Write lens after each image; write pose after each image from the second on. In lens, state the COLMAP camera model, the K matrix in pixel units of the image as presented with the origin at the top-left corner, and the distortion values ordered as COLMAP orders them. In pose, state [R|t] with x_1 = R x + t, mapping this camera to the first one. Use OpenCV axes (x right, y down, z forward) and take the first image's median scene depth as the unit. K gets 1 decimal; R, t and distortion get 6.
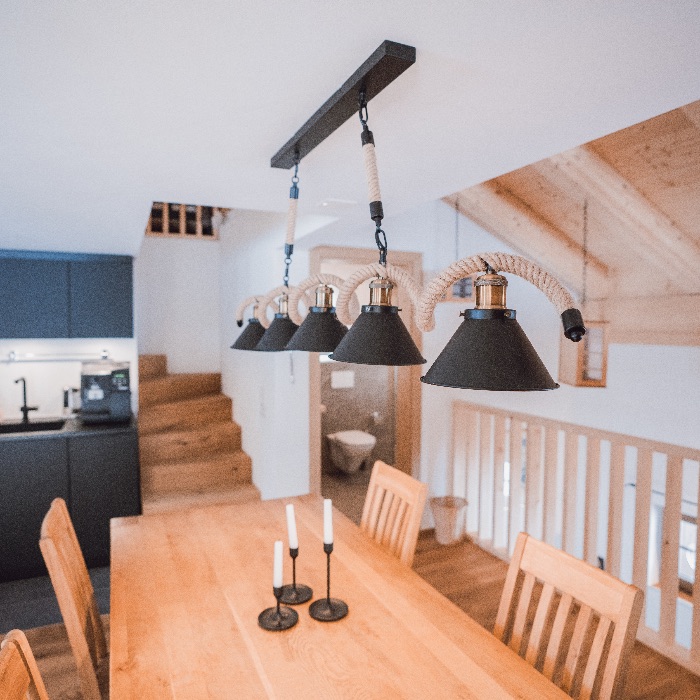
lens RADIAL K [[520.5, 0, 350.0], [0, 520.5, 350.0], [0, 0, 1]] dist [-0.052563, 0.007168]
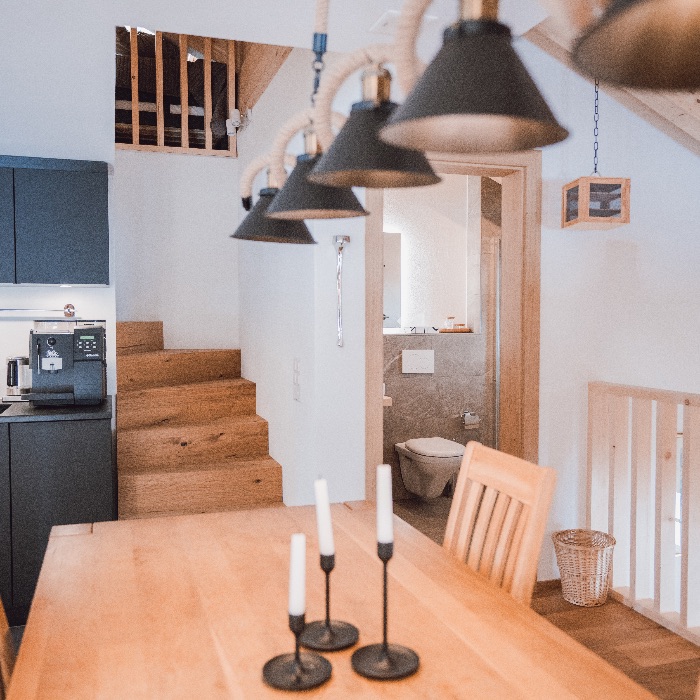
lens RADIAL K [[726.9, 0, 350.0], [0, 726.9, 350.0], [0, 0, 1]] dist [0.006524, -0.007487]
pose [[0.993993, 0.000521, -0.109441, 0.003362], [-0.000606, 1.000000, -0.000746, 0.072048], [0.109441, 0.000808, 0.993993, 0.086695]]
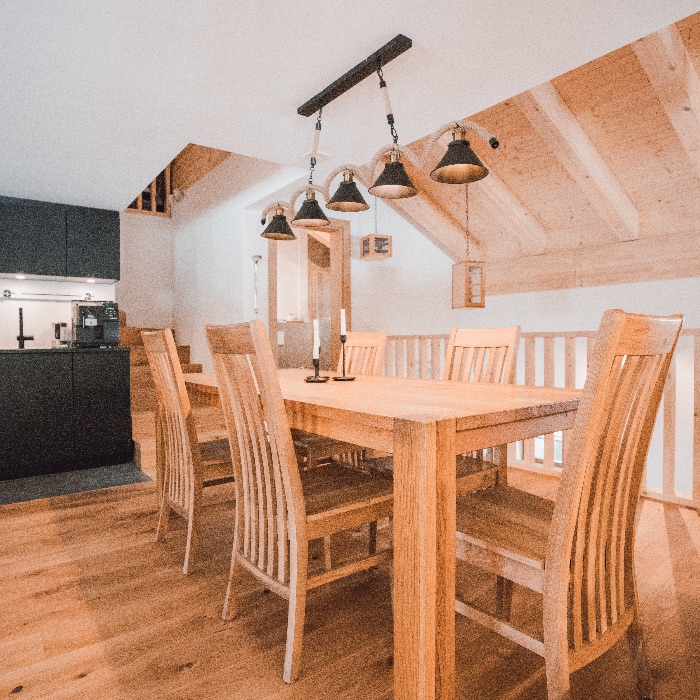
lens RADIAL K [[488.3, 0, 350.0], [0, 488.3, 350.0], [0, 0, 1]] dist [-0.083023, 0.034715]
pose [[0.974579, -0.016088, 0.223467, -0.164763], [0.023742, 0.999218, -0.031605, 0.209592], [-0.222784, 0.036107, 0.974199, -0.223932]]
